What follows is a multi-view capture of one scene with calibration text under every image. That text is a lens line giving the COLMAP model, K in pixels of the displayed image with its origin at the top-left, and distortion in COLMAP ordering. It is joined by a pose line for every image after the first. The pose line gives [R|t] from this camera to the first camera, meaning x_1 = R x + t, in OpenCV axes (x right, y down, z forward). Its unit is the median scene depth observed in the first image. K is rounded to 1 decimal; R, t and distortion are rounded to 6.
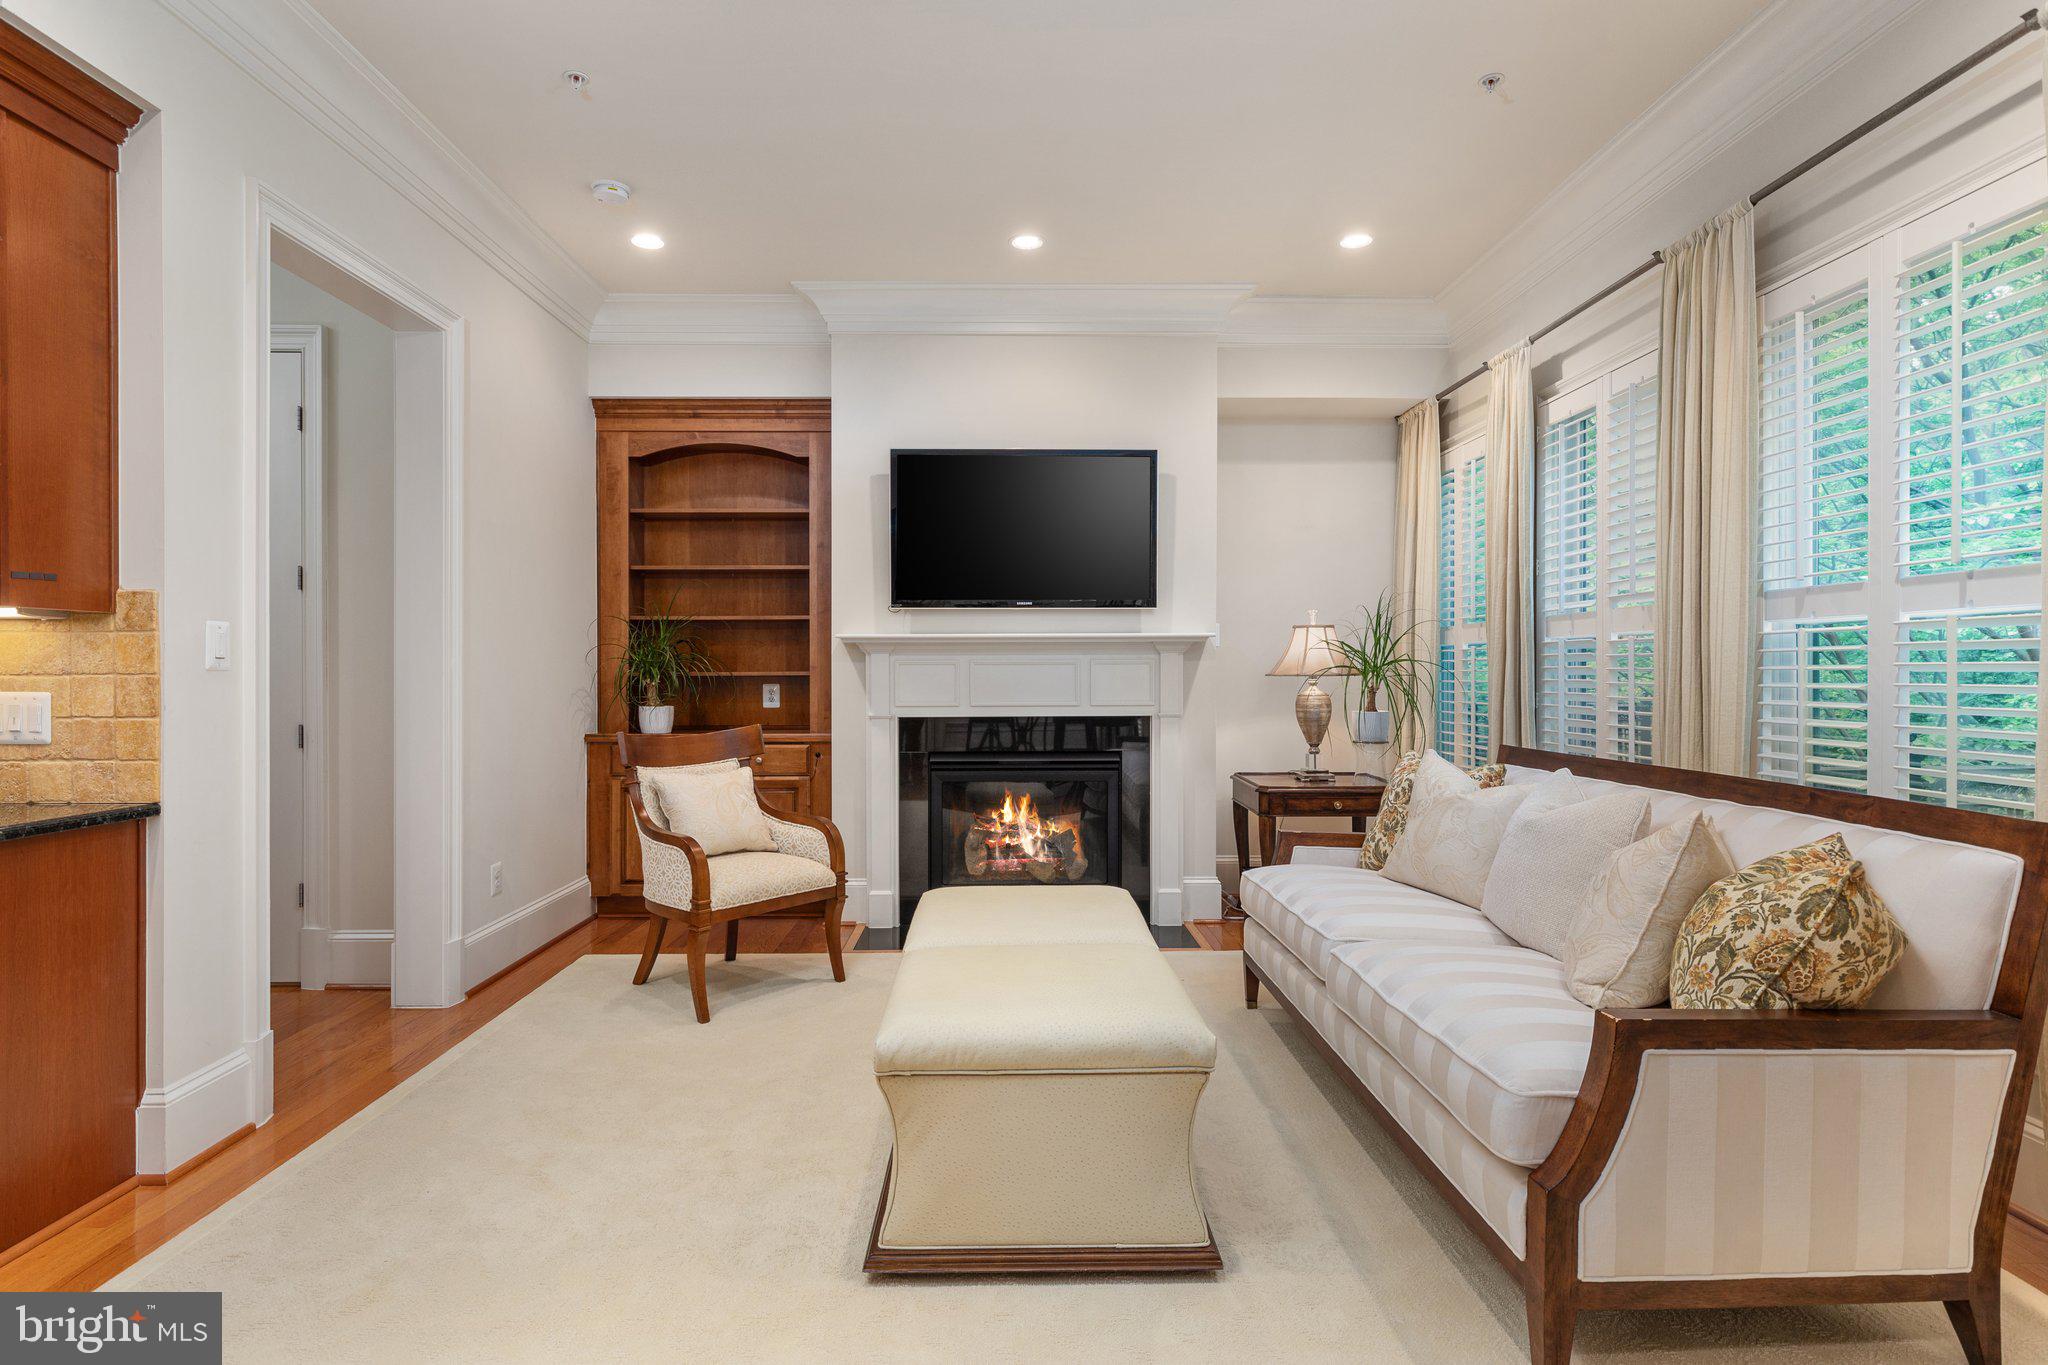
lens RADIAL K [[1057.7, 0, 1021.3], [0, 1057.7, 673.2], [0, 0, 1]] dist [0.001976, 0.000993]
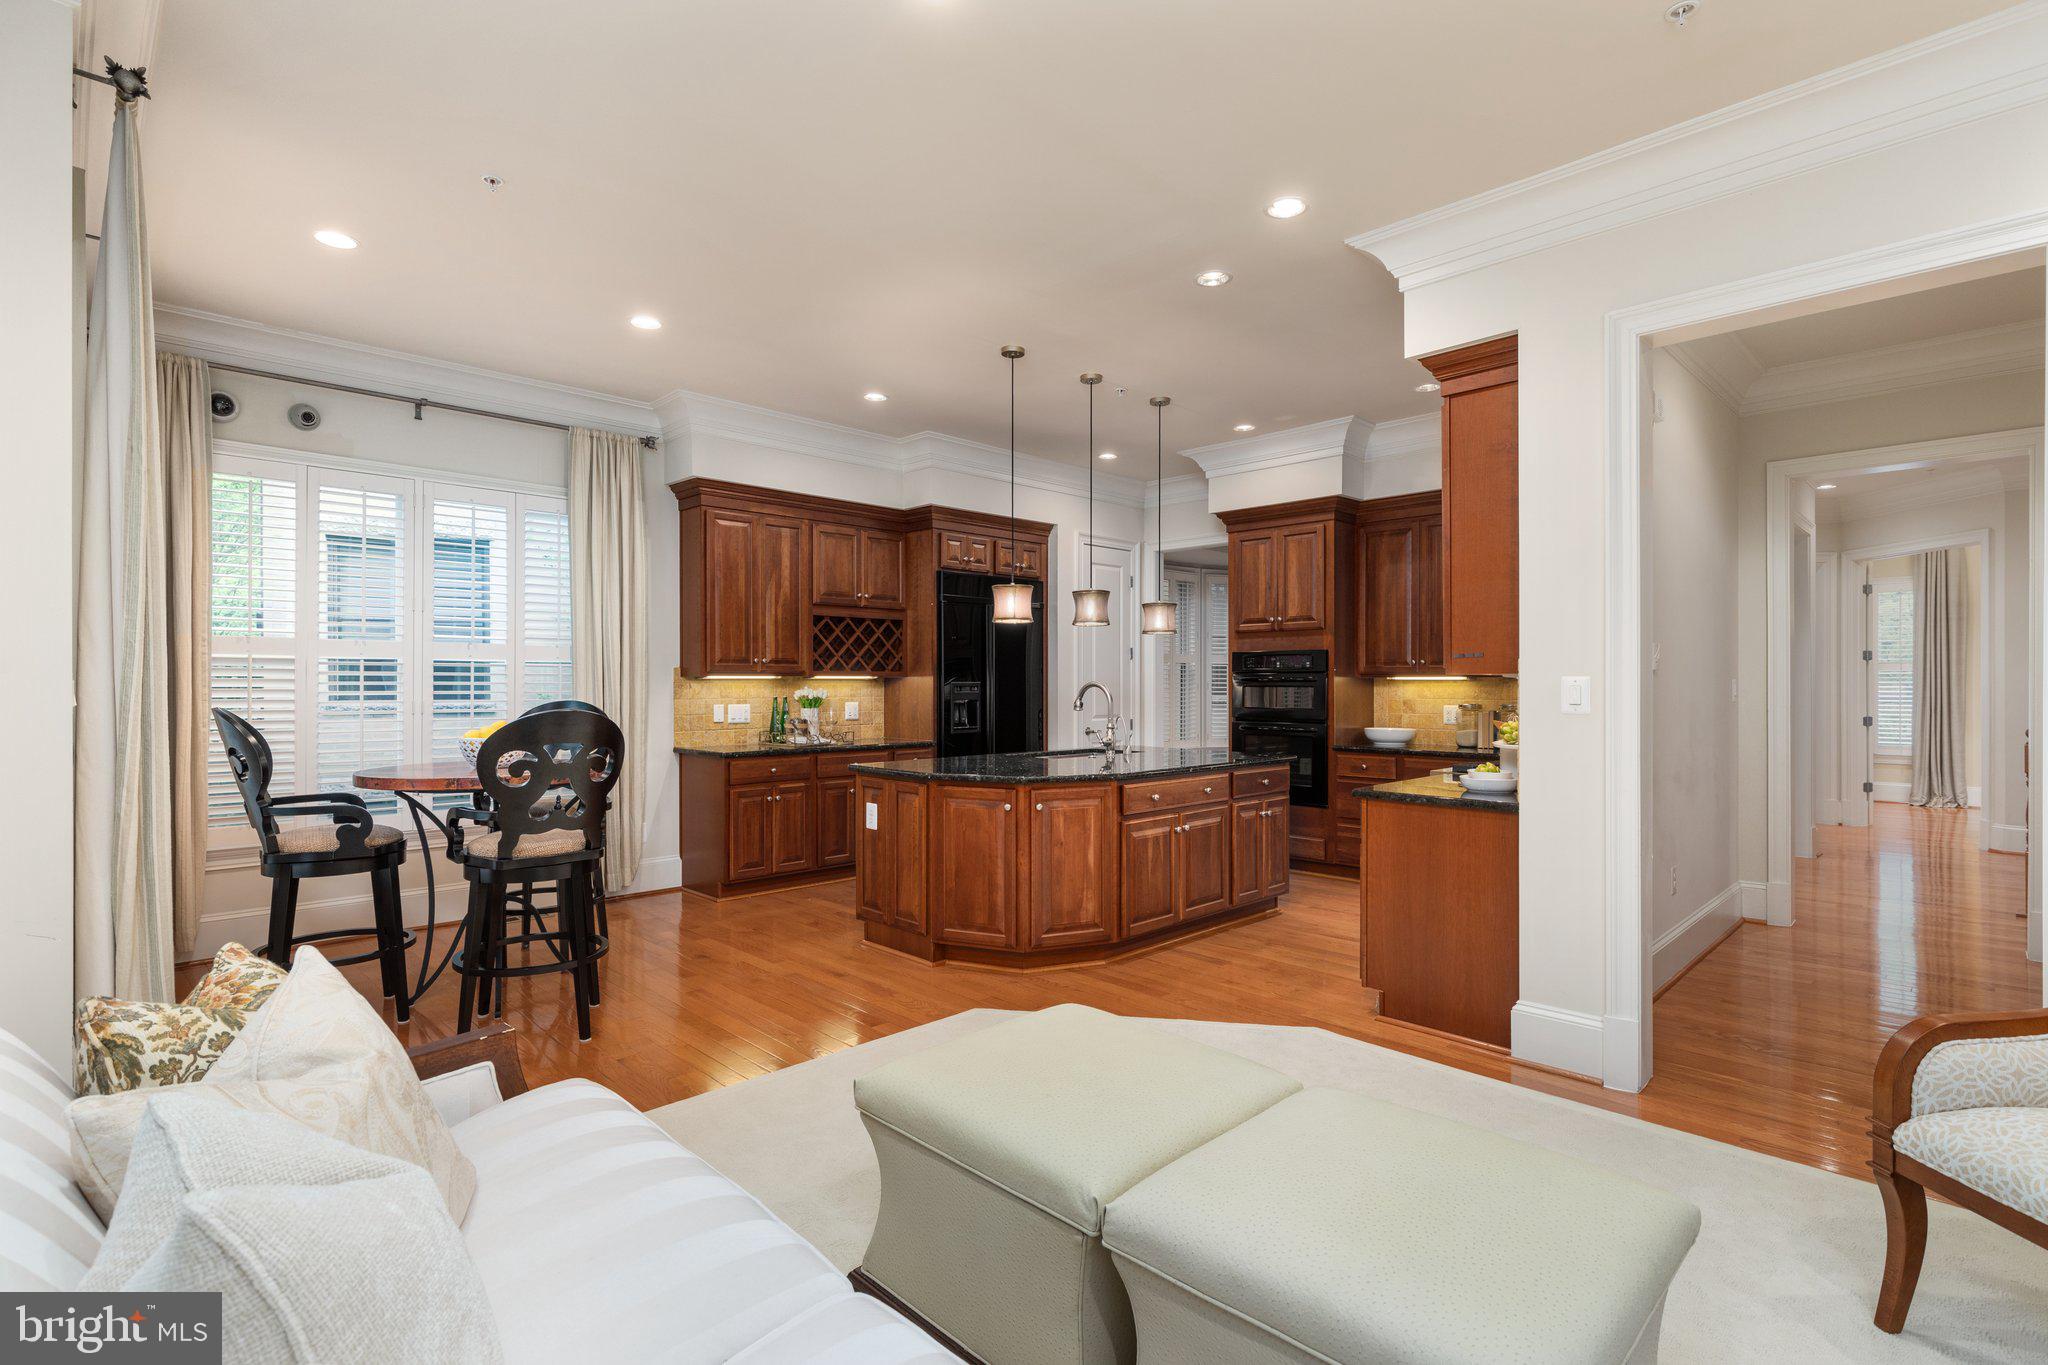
lens RADIAL K [[952.3, 0, 1024.0], [0, 952.3, 682.5], [0, 0, 1]] dist [-0.002850, -0.000356]
pose [[-0.730276, 0.002028, -0.683149, 0.501802], [0.001372, 0.999998, 0.001502, -0.040698], [0.683151, 0.000159, -0.730277, 1.295225]]
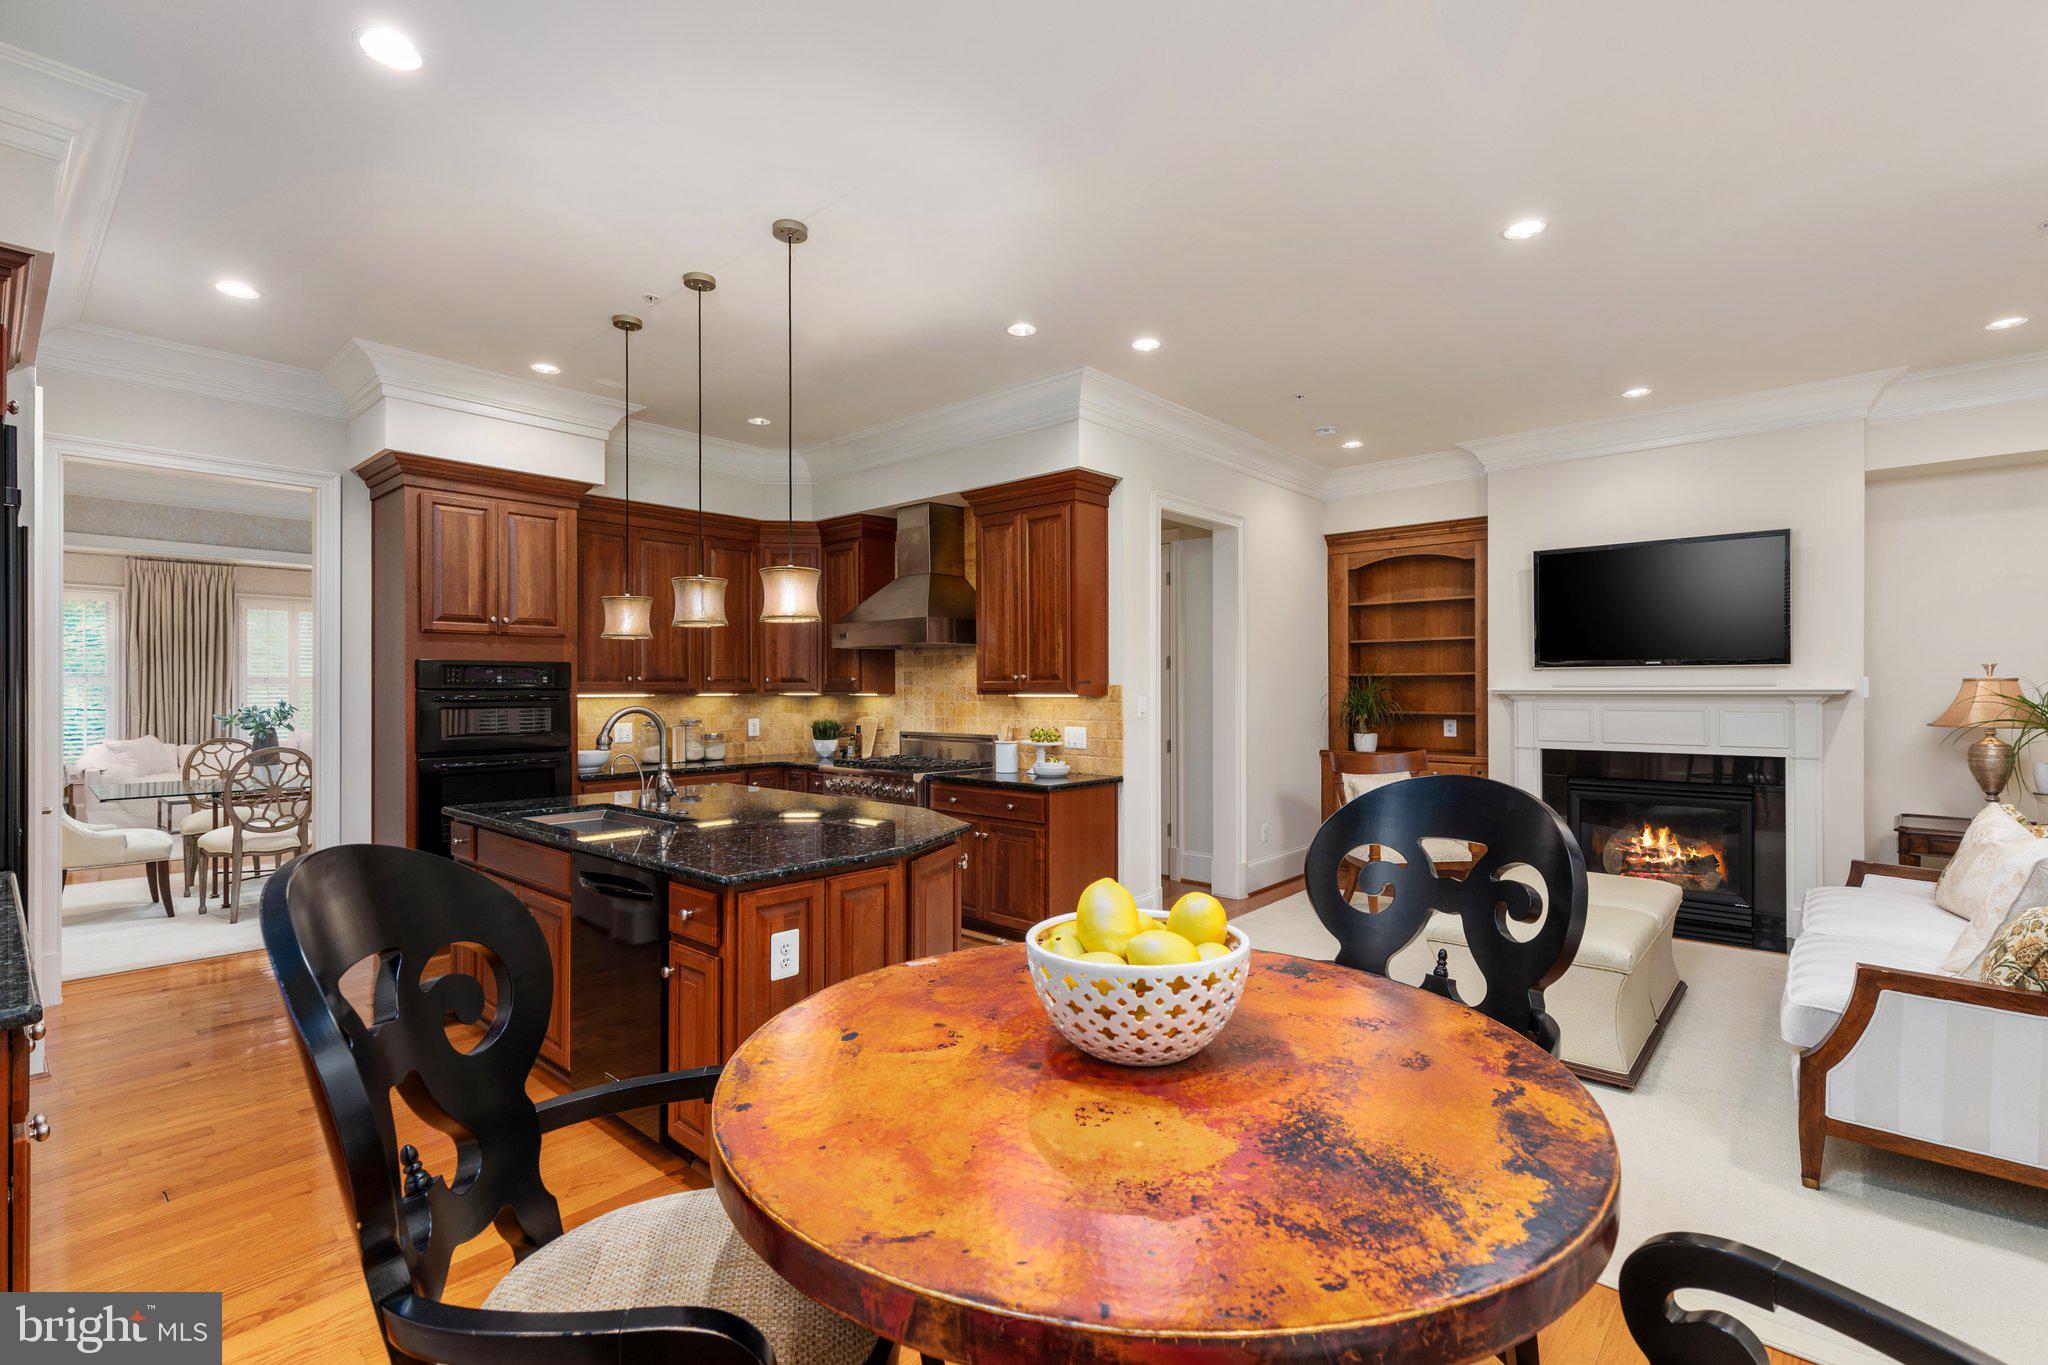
lens RADIAL K [[916.7, 0, 1015.5], [0, 916.7, 686.3], [0, 0, 1]] dist [0.003264, 0.000057]
pose [[0.730766, -0.001452, -0.682627, 0.333803], [0.000701, 0.999999, -0.001377, -0.063216], [0.682628, 0.000528, 0.730766, -0.543523]]
